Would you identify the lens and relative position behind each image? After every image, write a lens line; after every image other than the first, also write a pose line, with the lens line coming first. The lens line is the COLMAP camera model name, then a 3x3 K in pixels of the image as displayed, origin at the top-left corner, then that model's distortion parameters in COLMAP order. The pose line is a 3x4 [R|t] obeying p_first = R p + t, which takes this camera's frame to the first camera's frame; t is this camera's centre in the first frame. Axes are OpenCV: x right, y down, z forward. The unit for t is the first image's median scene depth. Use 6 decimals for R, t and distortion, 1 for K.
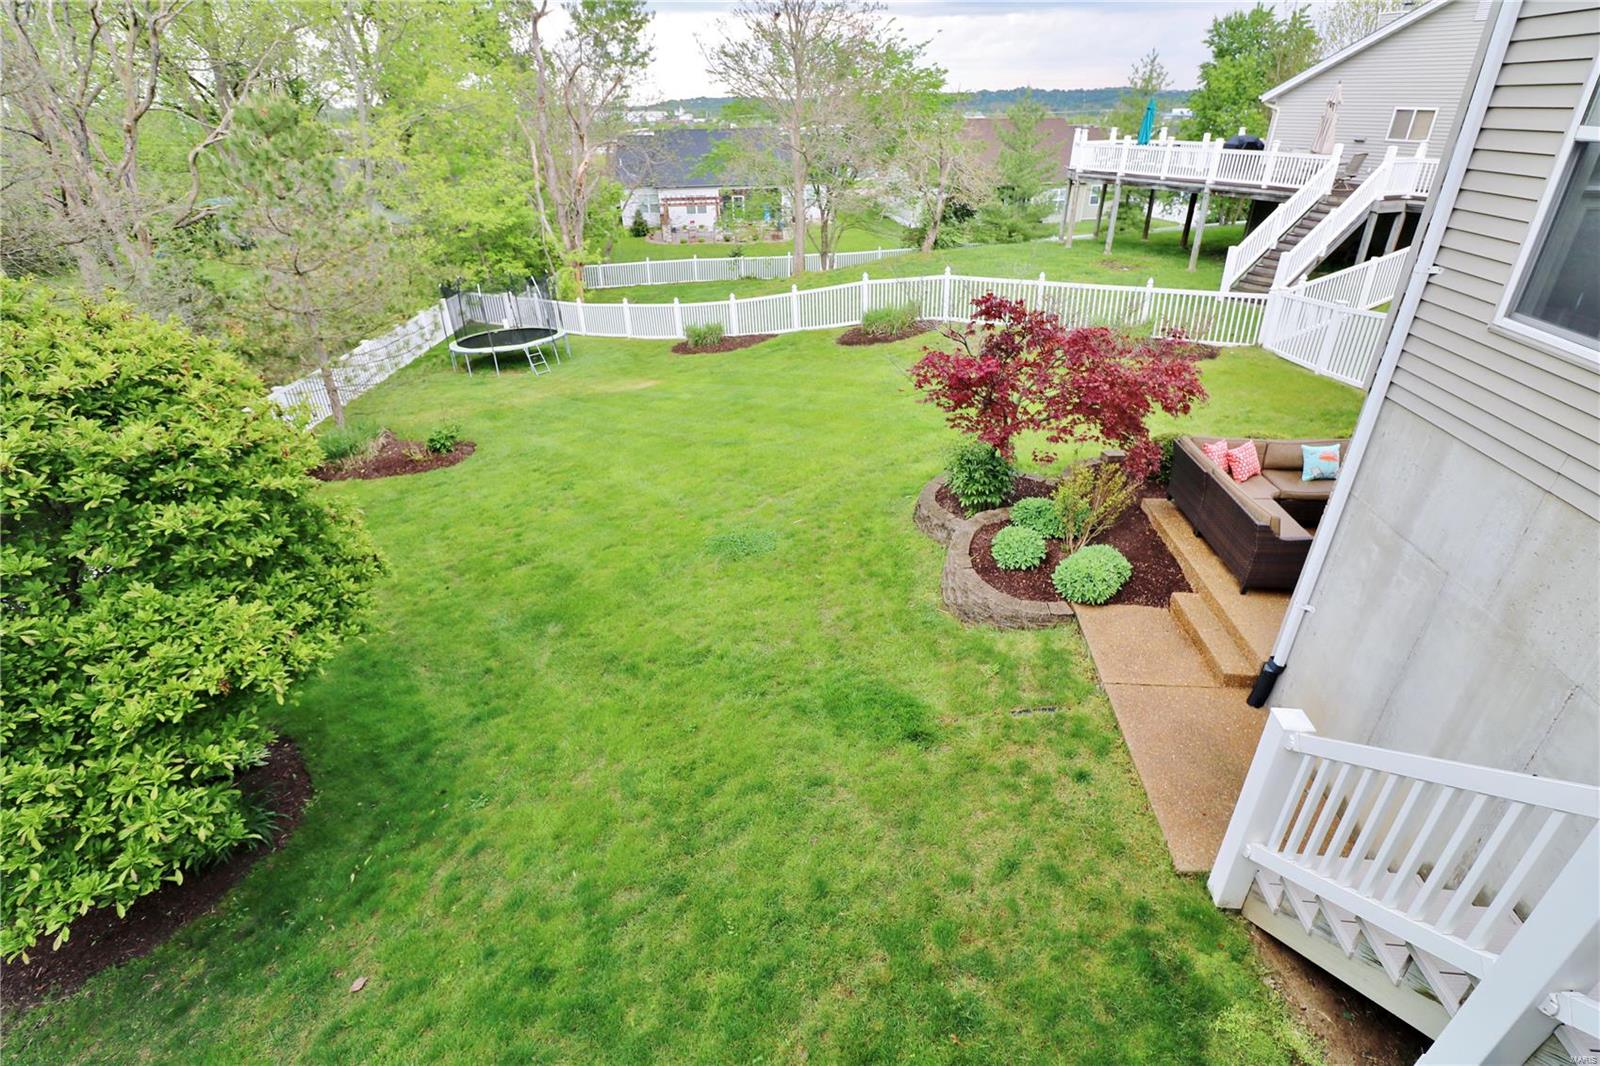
lens RADIAL K [[755.0, 0, 802.0], [0, 755.0, 533.8], [0, 0, 1]] dist [-0.014122, -0.002147]
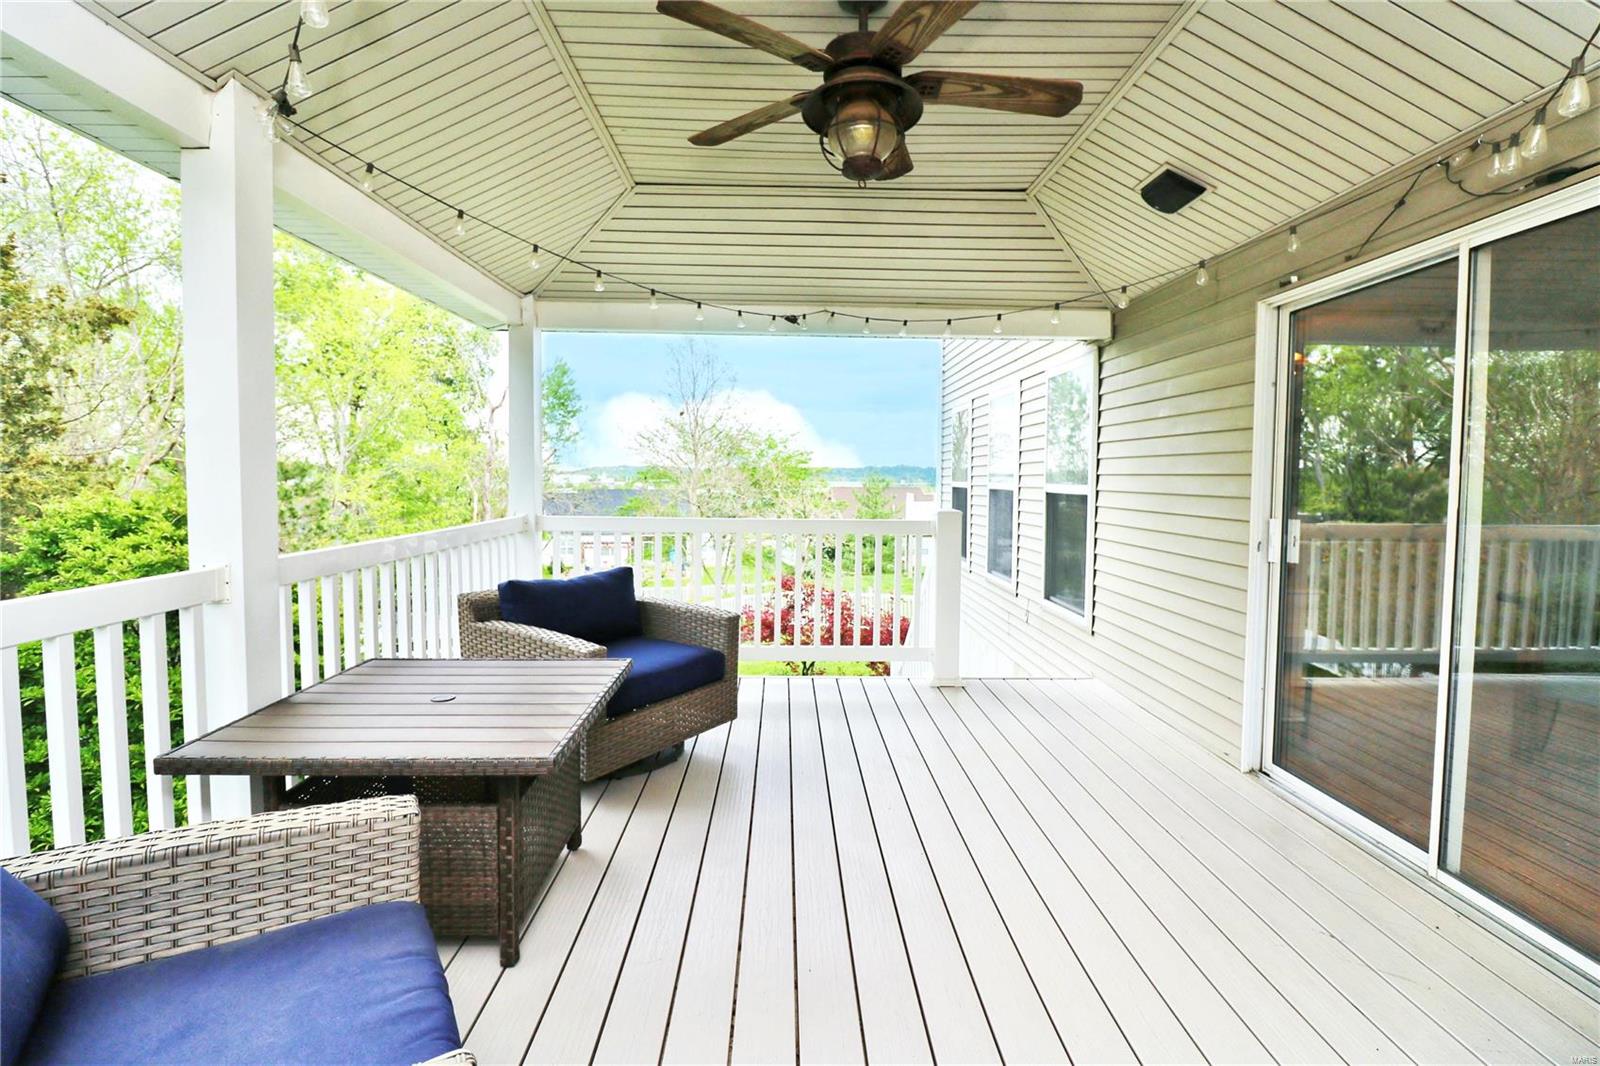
lens RADIAL K [[755.0, 0, 803.5], [0, 755.0, 525.5], [0, 0, 1]] dist [-0.014122, -0.002147]
pose [[0.992743, 0.015590, 0.119238, 0.021234], [0.038053, 0.899877, -0.434480, 0.065735], [-0.114073, 0.435864, 0.892754, -0.112712]]
